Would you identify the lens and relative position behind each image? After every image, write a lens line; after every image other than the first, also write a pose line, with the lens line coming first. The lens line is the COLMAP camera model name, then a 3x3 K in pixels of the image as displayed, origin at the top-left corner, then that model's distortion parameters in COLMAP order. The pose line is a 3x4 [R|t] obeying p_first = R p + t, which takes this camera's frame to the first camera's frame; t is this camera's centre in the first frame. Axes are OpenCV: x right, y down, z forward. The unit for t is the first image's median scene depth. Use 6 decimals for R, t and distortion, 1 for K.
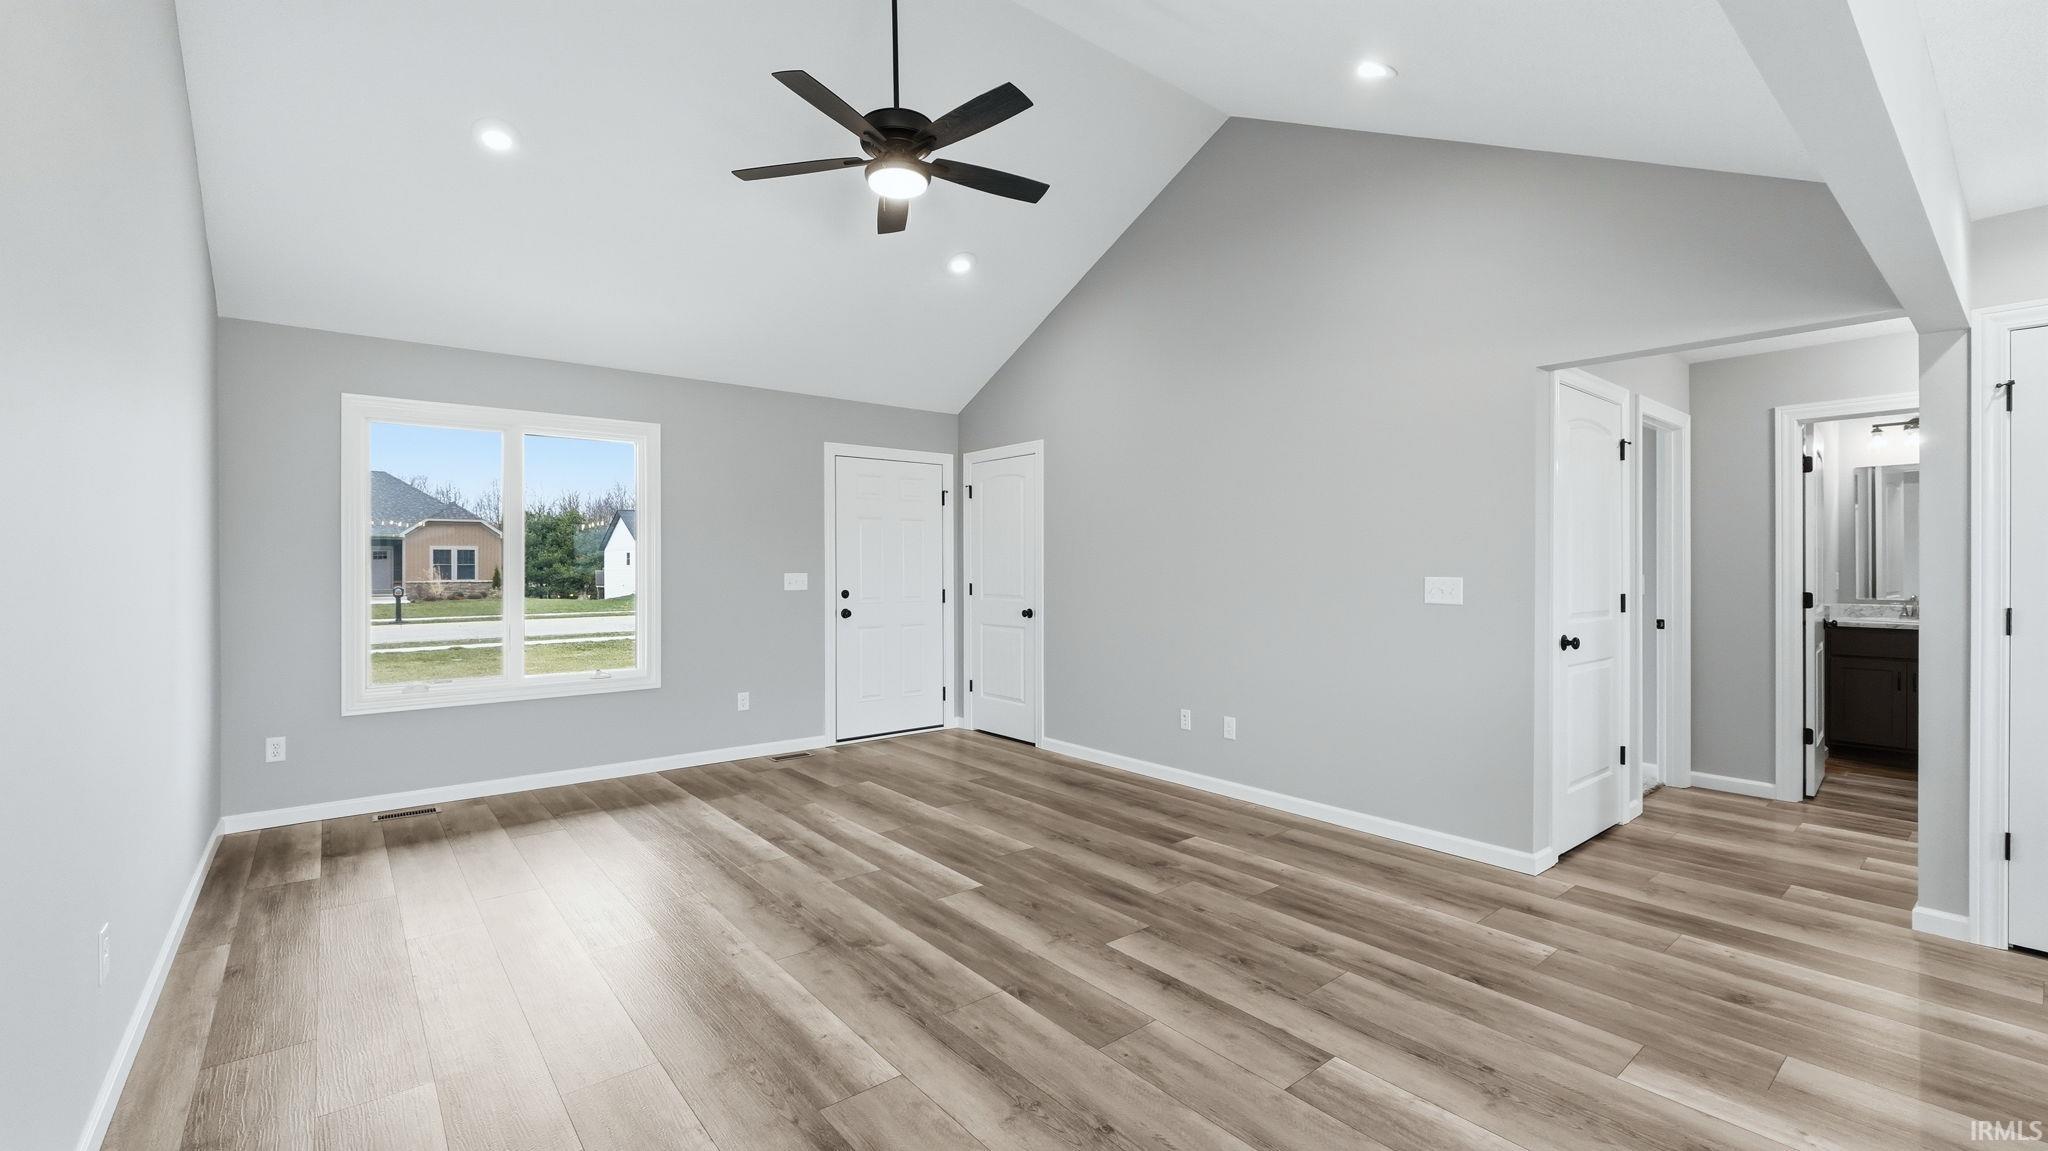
lens RADIAL K [[853.3, 0, 1021.0], [0, 853.3, 565.0], [0, 0, 1]] dist [-0.004211, -0.000039]
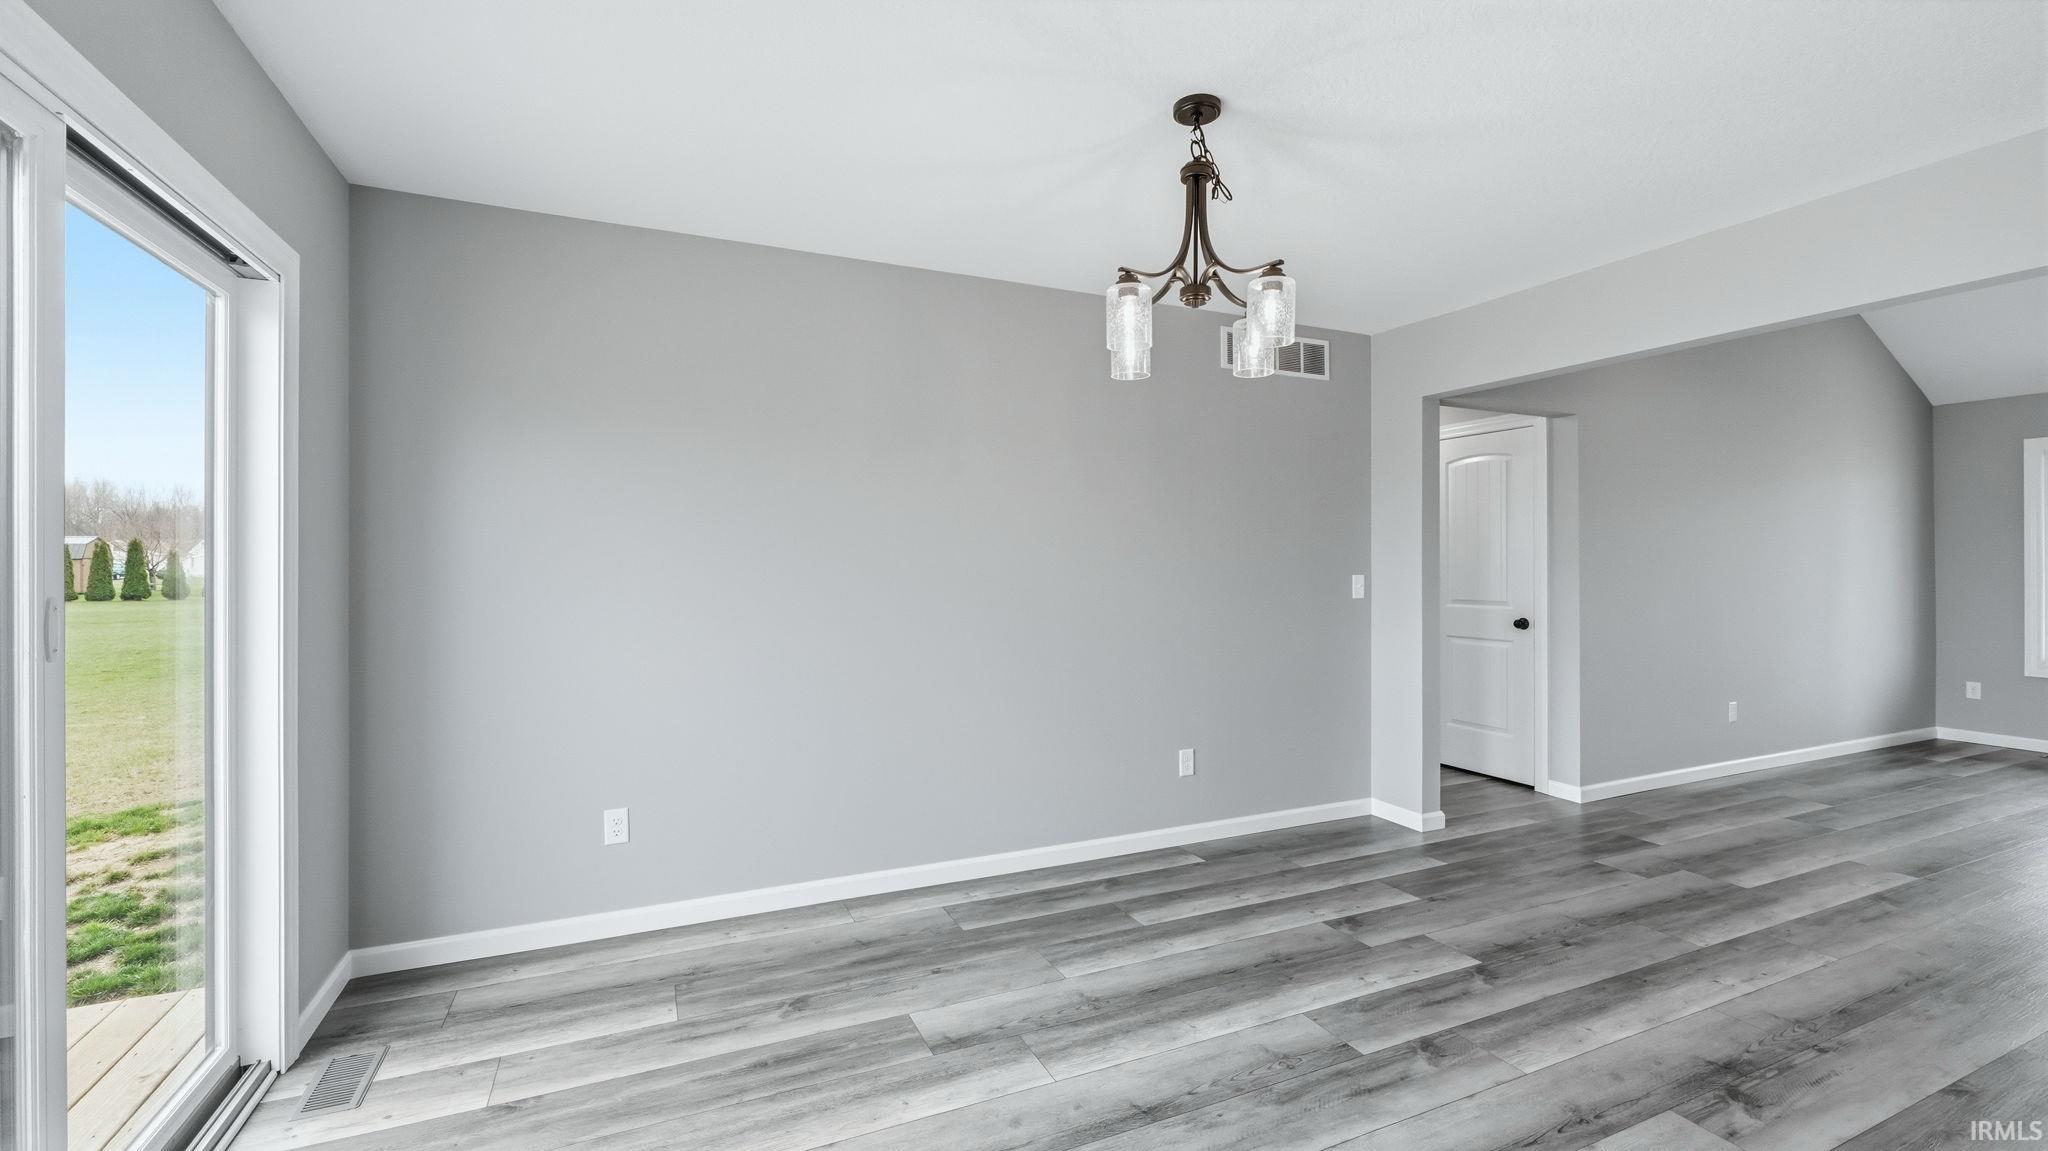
lens RADIAL K [[853.3, 0, 1021.0], [0, 853.3, 565.0], [0, 0, 1]] dist [-0.004211, -0.000039]
pose [[-0.254580, -0.001468, -0.967051, 0.982737], [-0.000026, 0.999999, -0.001511, 0.002186], [0.967052, -0.000359, -0.254579, -0.224600]]
